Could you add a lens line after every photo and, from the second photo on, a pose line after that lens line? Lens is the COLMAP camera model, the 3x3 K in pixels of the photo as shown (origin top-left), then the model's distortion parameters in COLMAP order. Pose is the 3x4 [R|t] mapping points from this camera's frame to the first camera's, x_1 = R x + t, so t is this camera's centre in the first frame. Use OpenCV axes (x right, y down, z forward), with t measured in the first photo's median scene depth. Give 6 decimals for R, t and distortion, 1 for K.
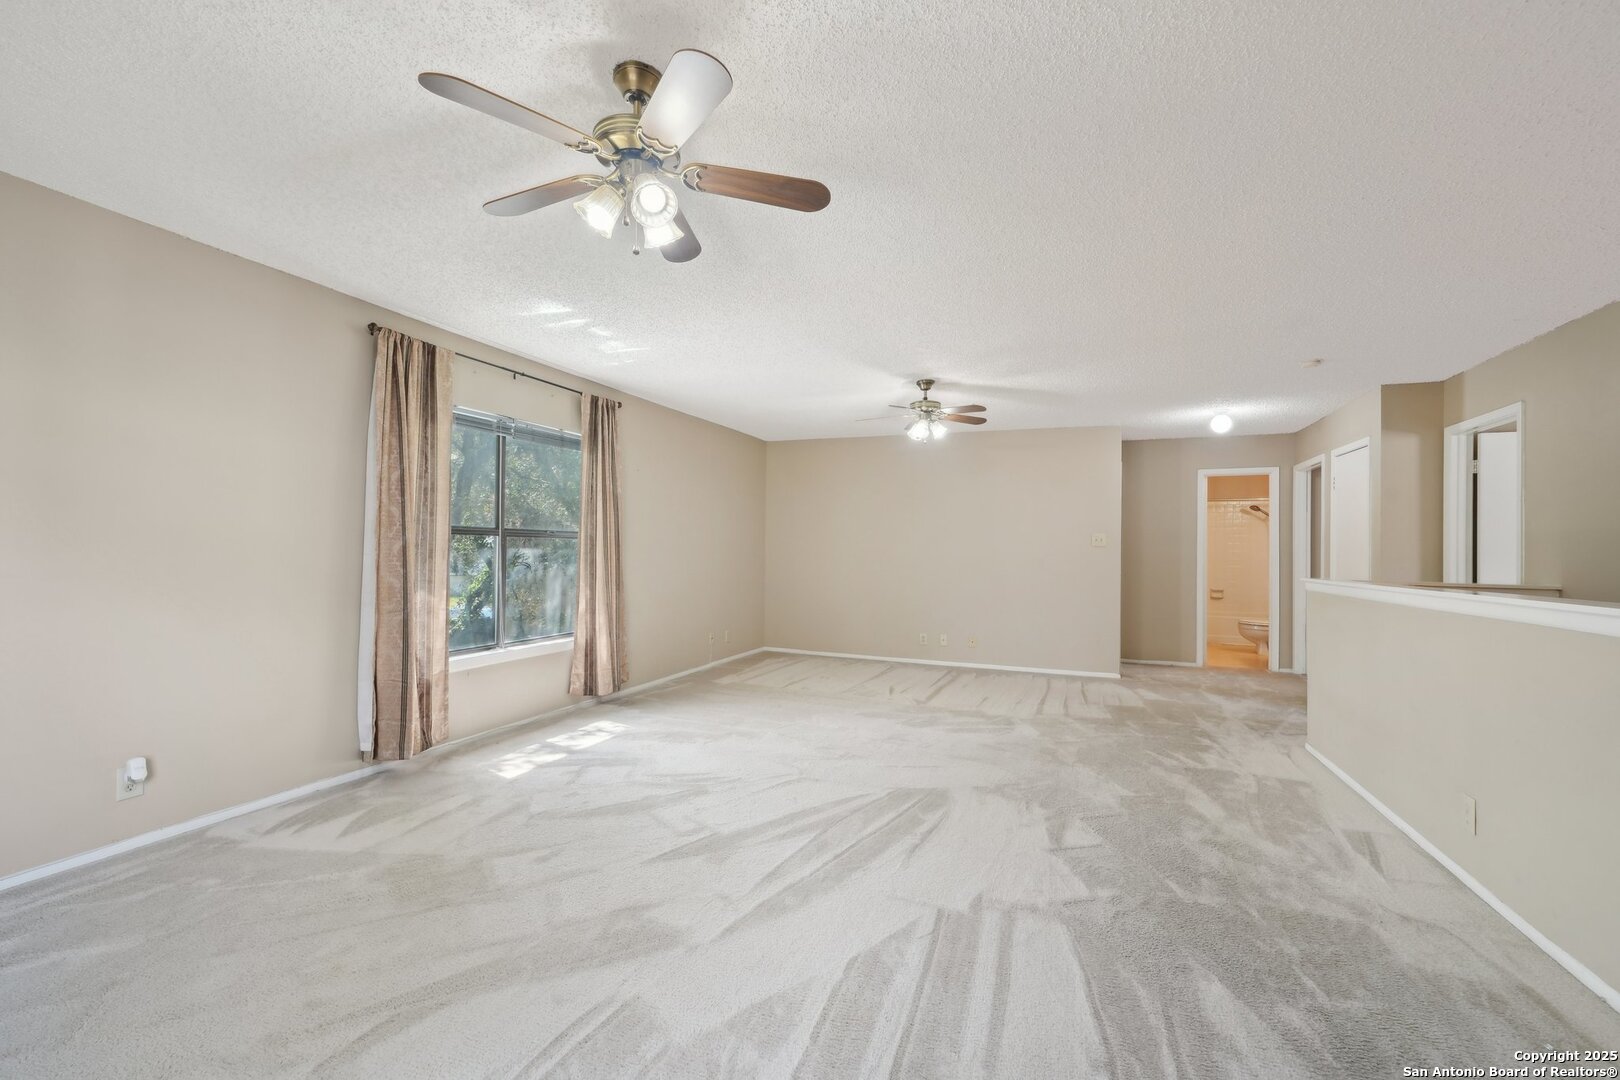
lens RADIAL K [[689.3, 0, 810.0], [0, 689.3, 540.0], [0, 0, 1]] dist [-0.000752, 0.008266]
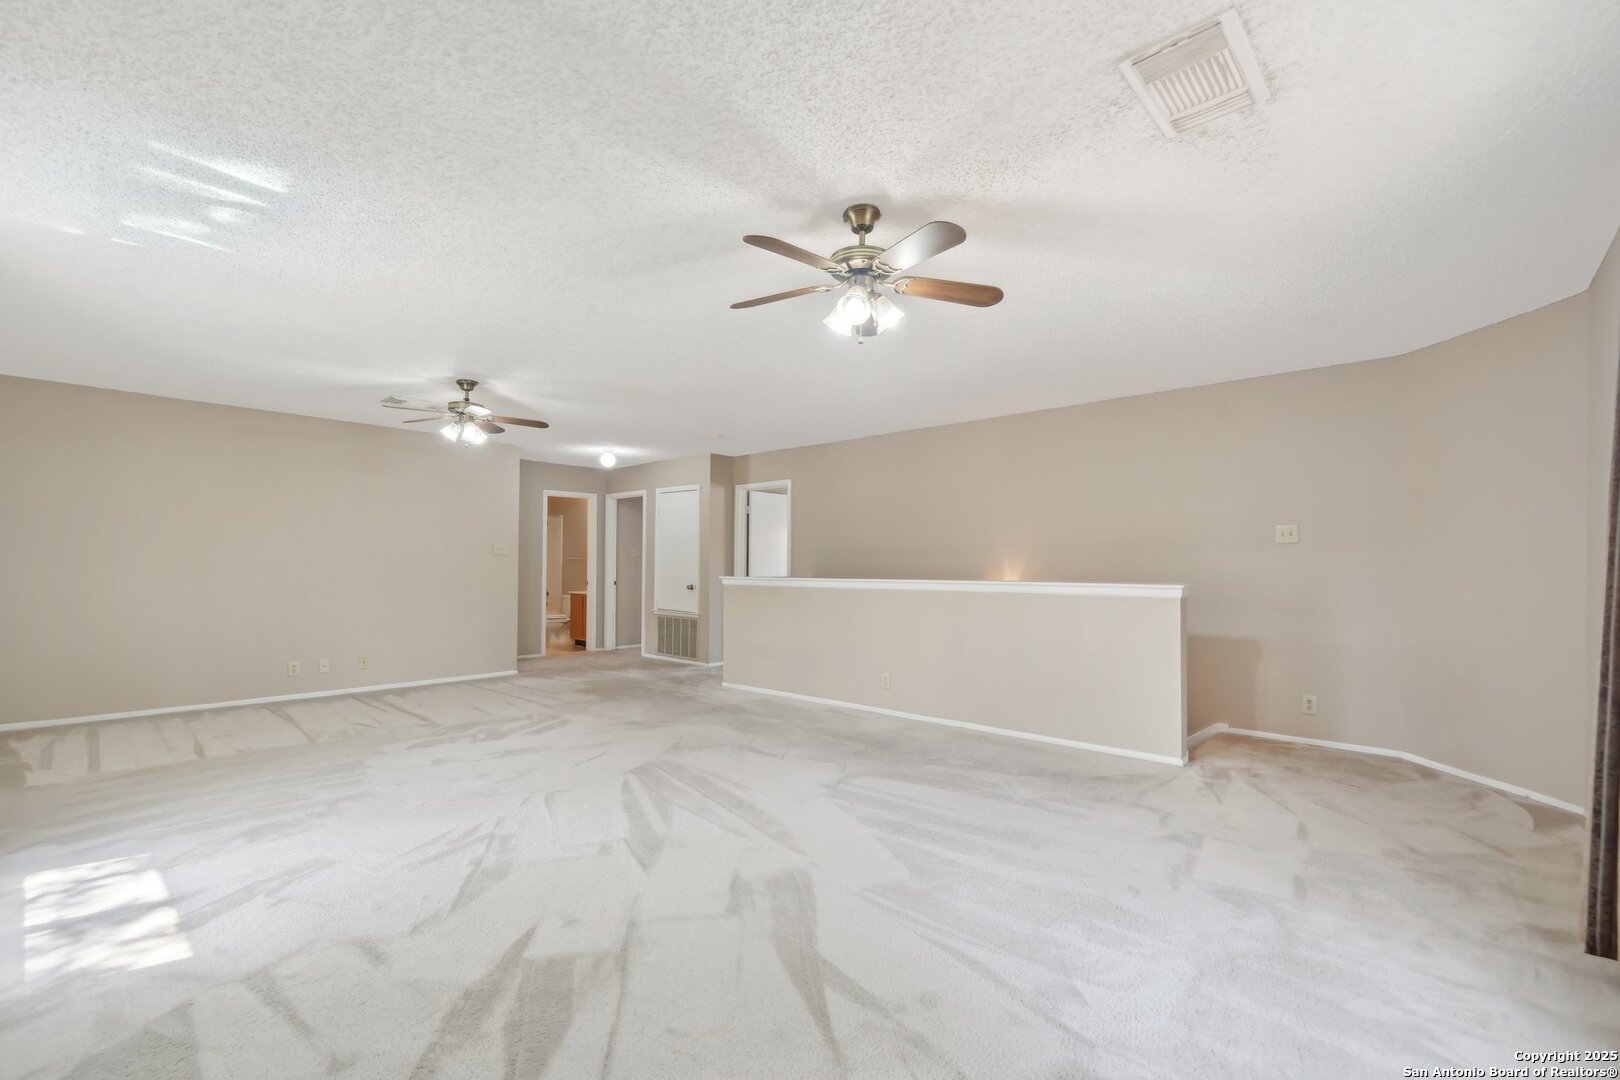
lens RADIAL K [[689.3, 0, 810.0], [0, 689.3, 540.0], [0, 0, 1]] dist [-0.000752, 0.008266]
pose [[0.362677, 0.022353, 0.931647, -0.706500], [-0.012751, 0.999738, -0.019022, 0.001323], [-0.931828, -0.004981, 0.362867, 0.272274]]
